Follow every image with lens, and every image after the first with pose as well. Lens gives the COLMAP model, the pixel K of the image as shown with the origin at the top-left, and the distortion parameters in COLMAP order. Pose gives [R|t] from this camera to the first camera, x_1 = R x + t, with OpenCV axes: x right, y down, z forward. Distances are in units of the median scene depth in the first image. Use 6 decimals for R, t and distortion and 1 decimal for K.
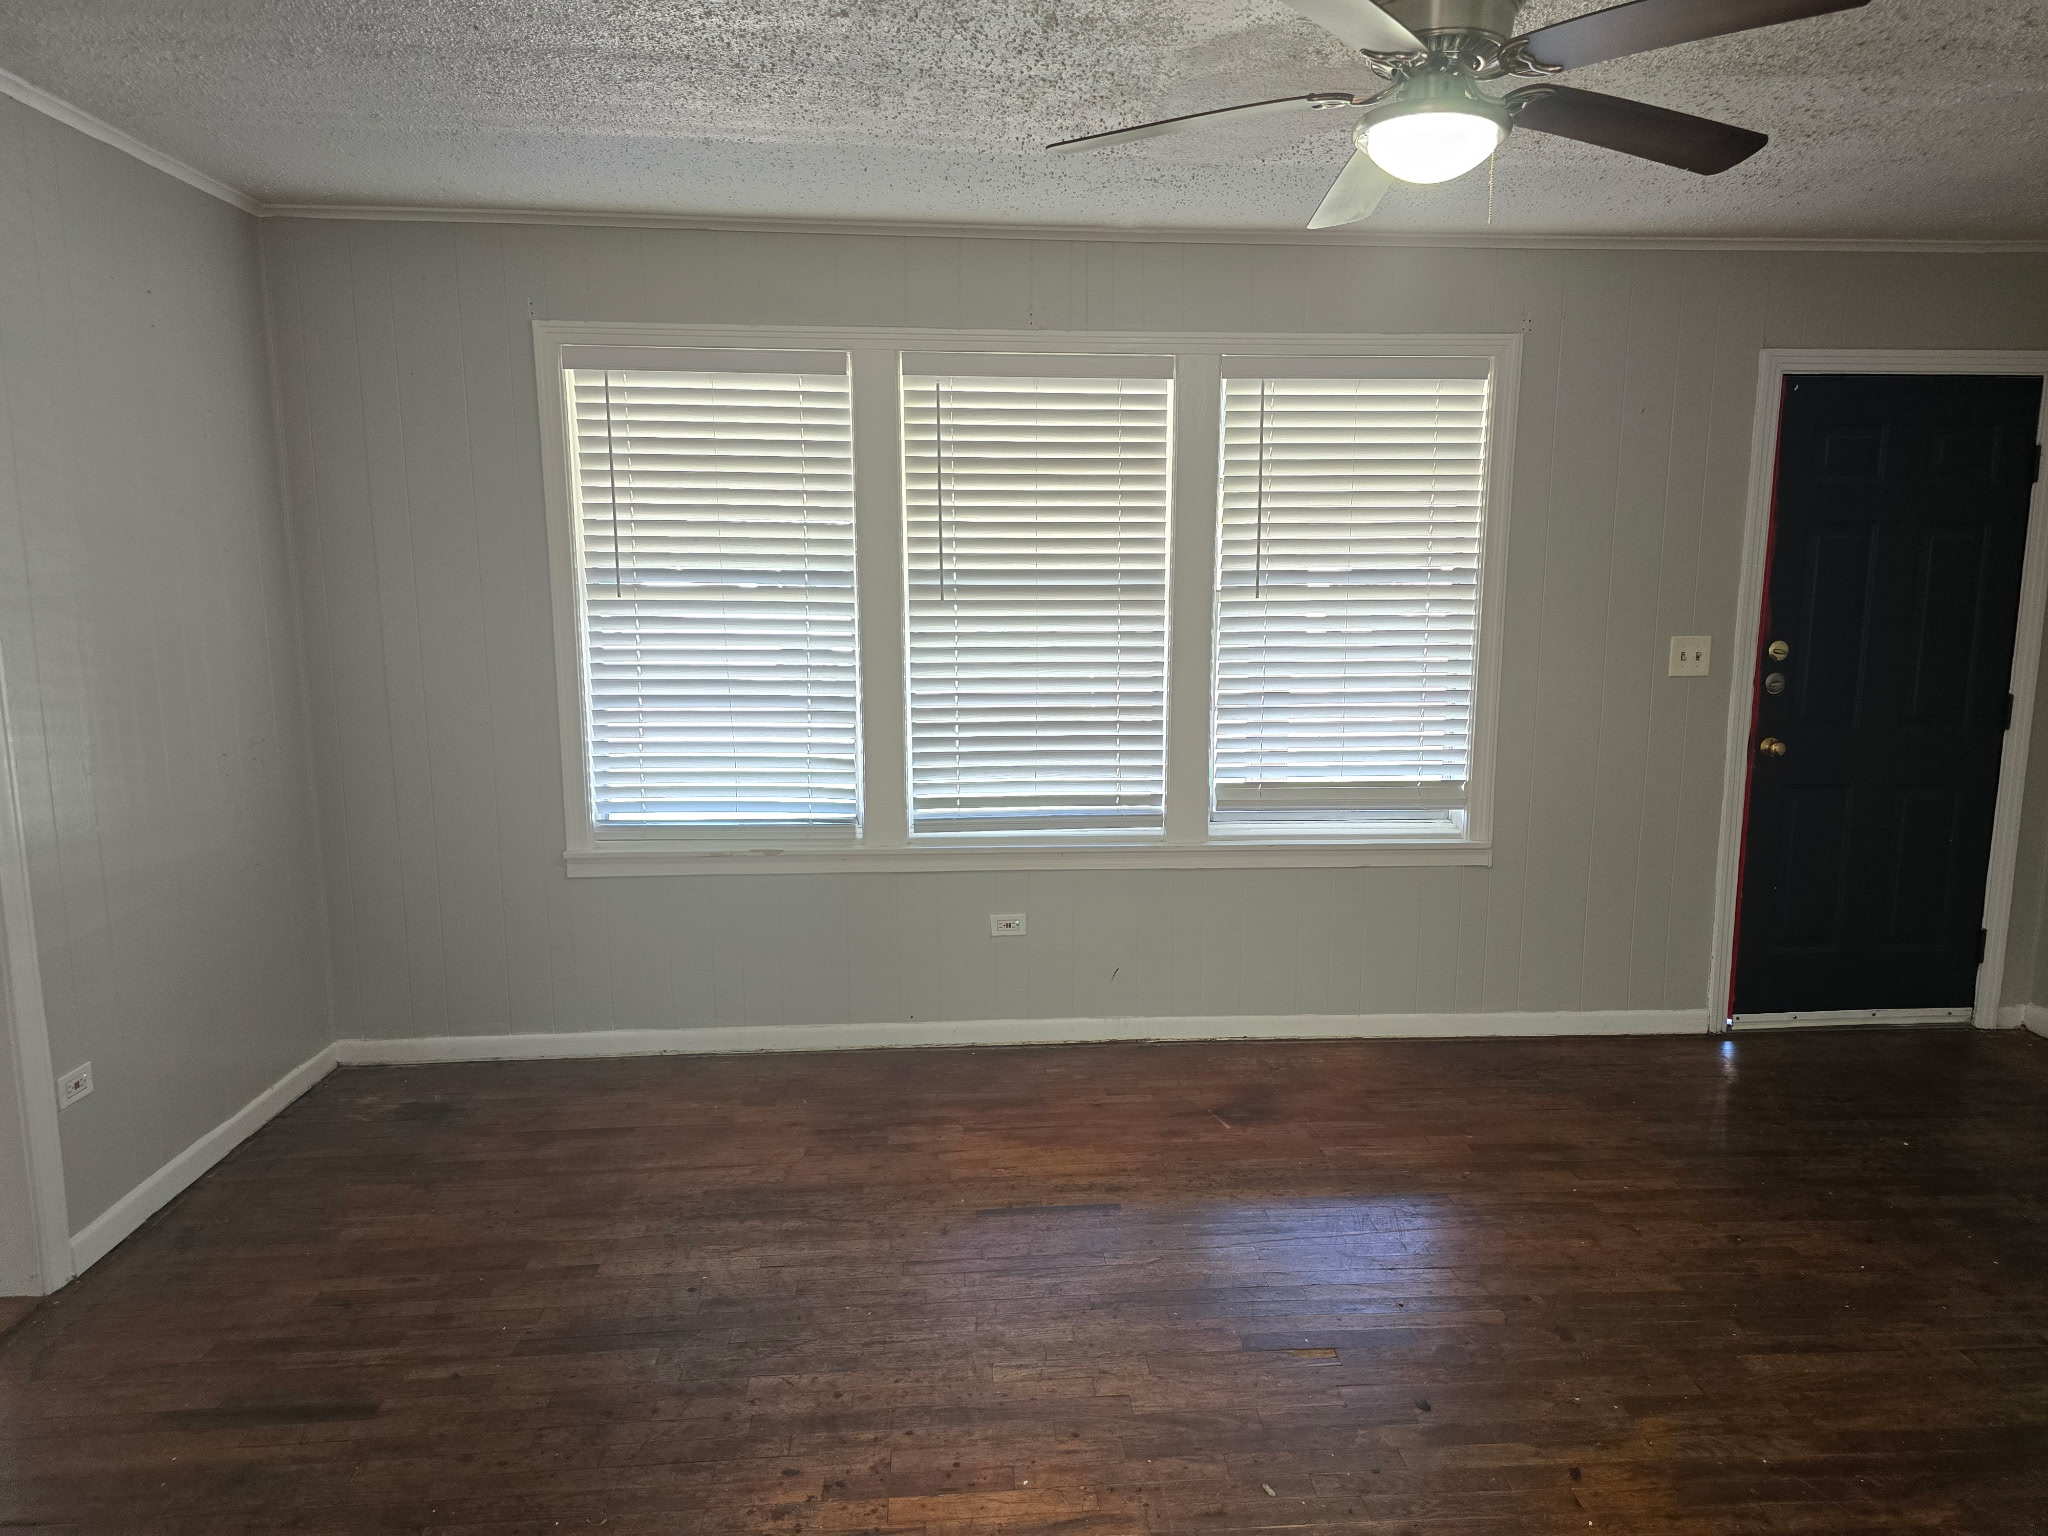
lens RADIAL K [[1390.2, 0, 1052.9], [0, 1390.2, 772.2], [0, 0, 1]] dist [0.083031, -0.080904]
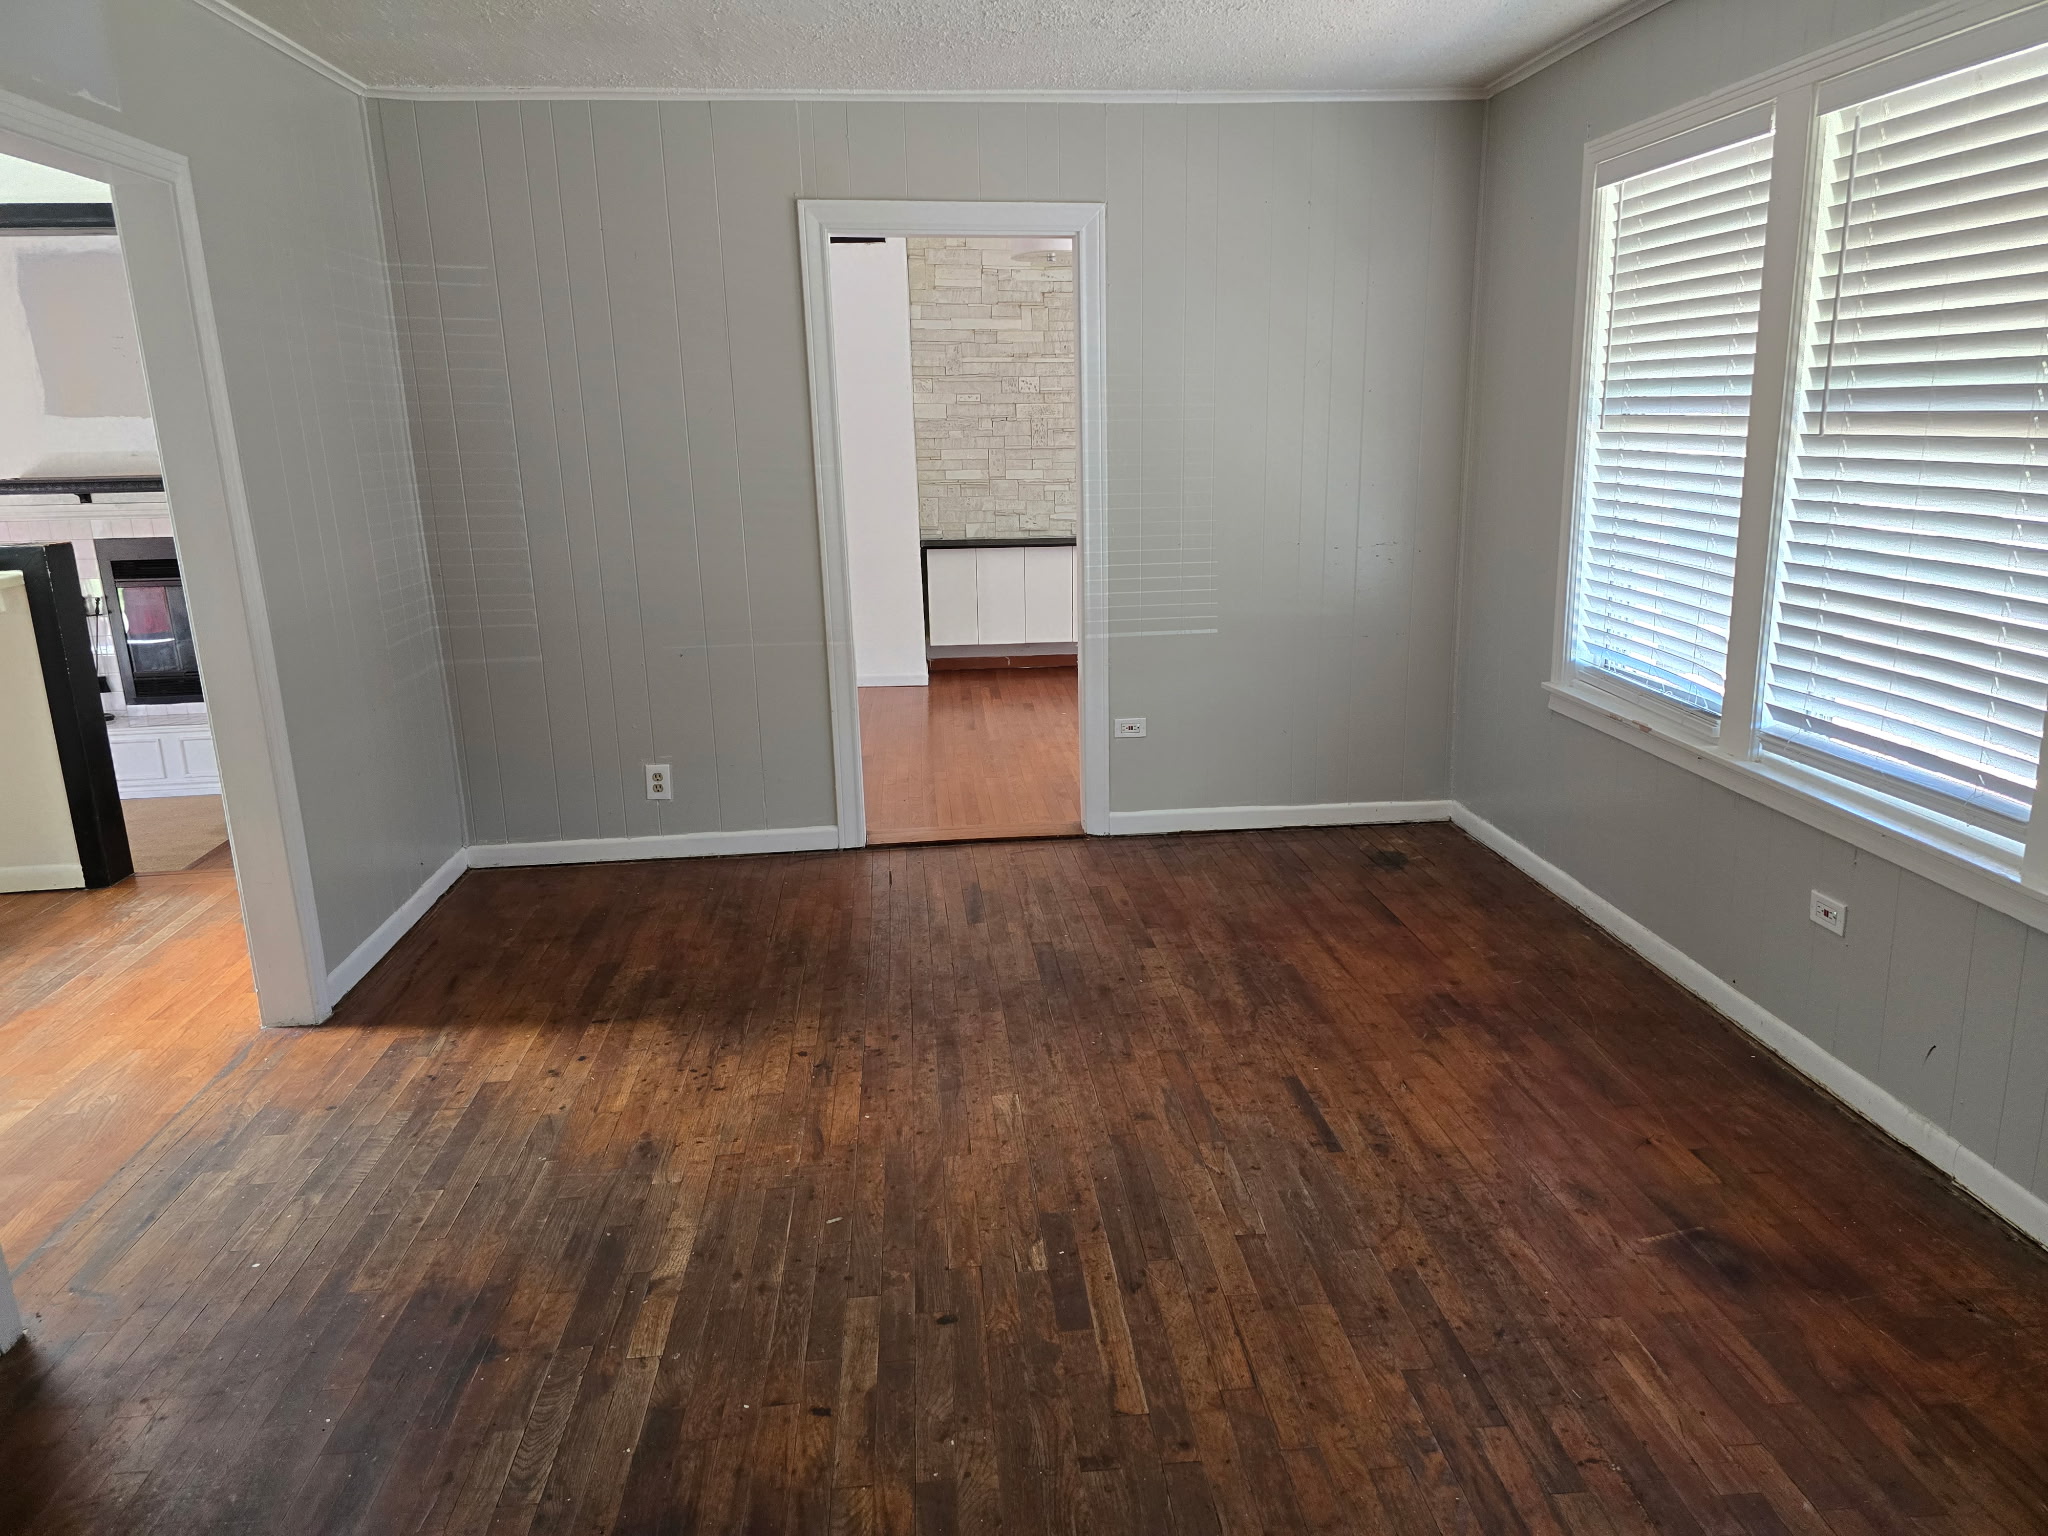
lens RADIAL K [[1390.2, 0, 1052.9], [0, 1390.2, 772.2], [0, 0, 1]] dist [0.083031, -0.080904]
pose [[0.023959, 0.248184, -0.968417, 0.703038], [-0.132278, 0.960964, 0.243002, -0.087702], [0.990923, 0.122278, 0.055853, 0.637986]]
